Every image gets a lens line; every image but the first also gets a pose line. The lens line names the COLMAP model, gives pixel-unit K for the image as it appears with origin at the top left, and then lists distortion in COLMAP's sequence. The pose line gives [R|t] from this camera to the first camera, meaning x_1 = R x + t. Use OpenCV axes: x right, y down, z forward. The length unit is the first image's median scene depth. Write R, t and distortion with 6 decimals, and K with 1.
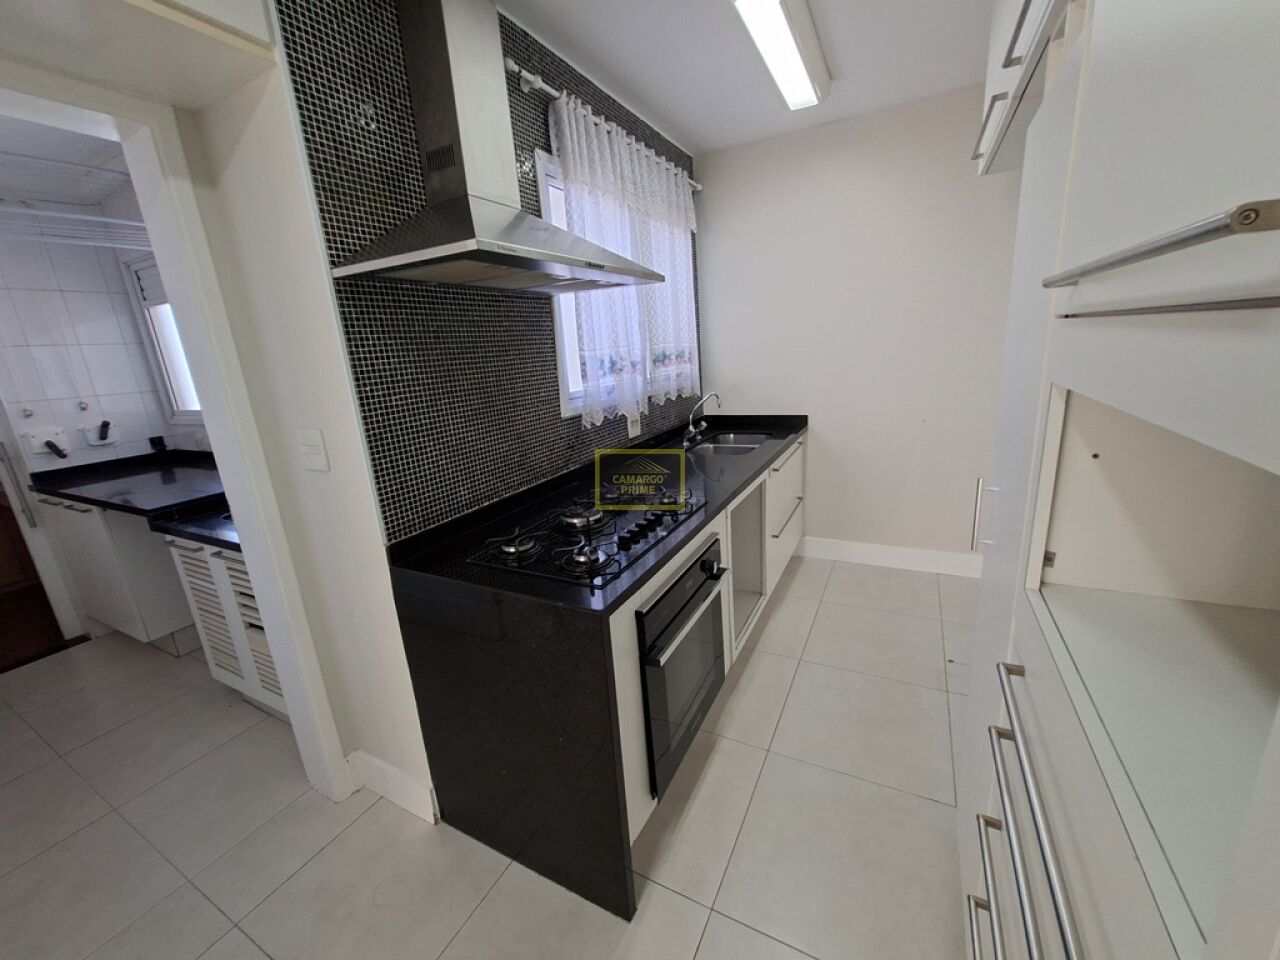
lens RADIAL K [[504.7, 0, 644.5], [0, 504.7, 477.1], [0, 0, 1]] dist [-0.006039, -0.000332]
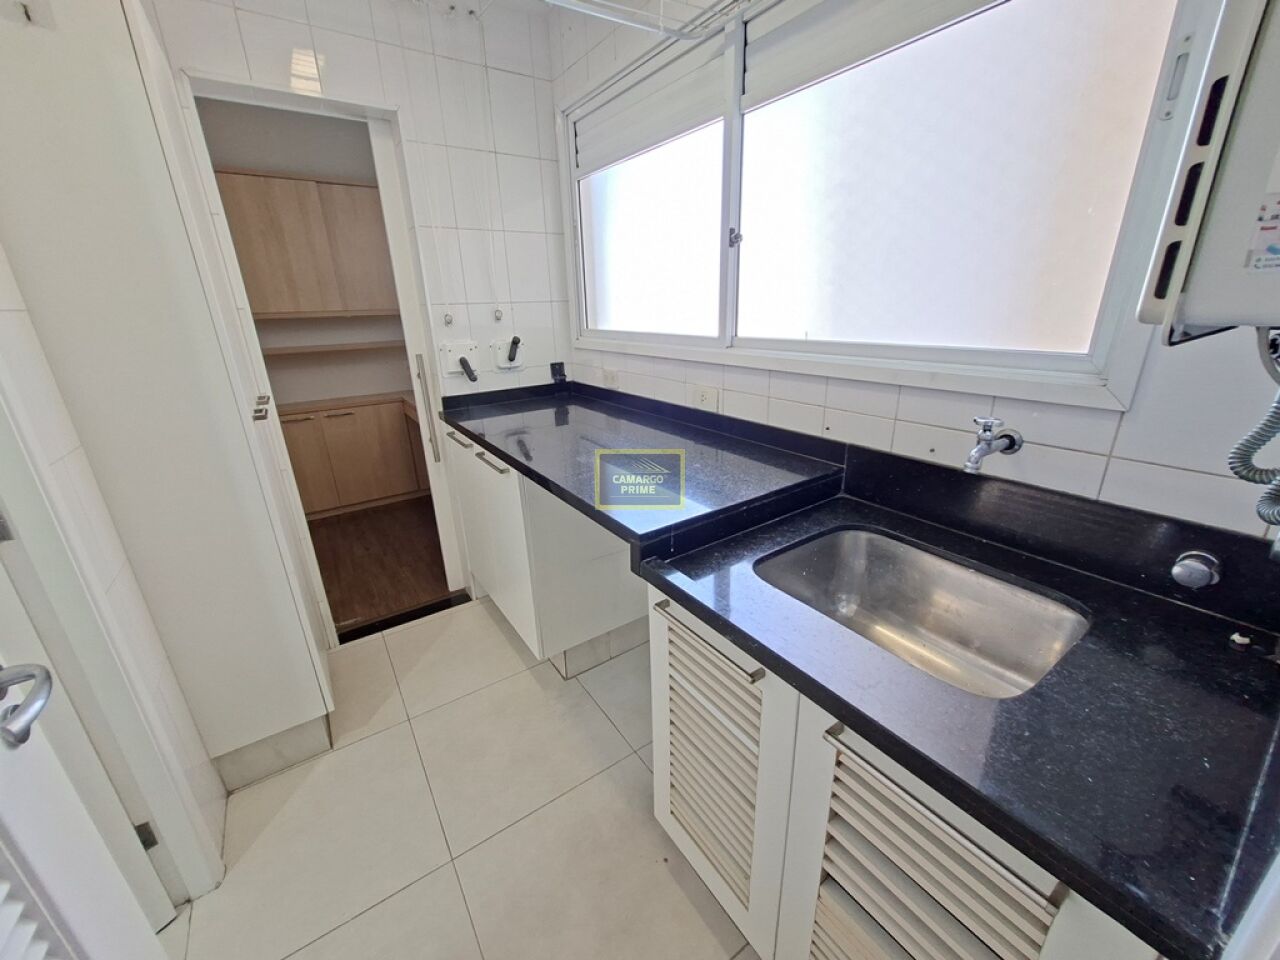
lens RADIAL K [[504.7, 0, 636.7], [0, 504.7, 474.6], [0, 0, 1]] dist [-0.006039, -0.000332]
pose [[0.880353, 0.194746, -0.432497, -0.543028], [-0.148729, 0.979178, 0.138168, -0.040356], [0.450399, -0.057312, 0.890986, 0.387636]]
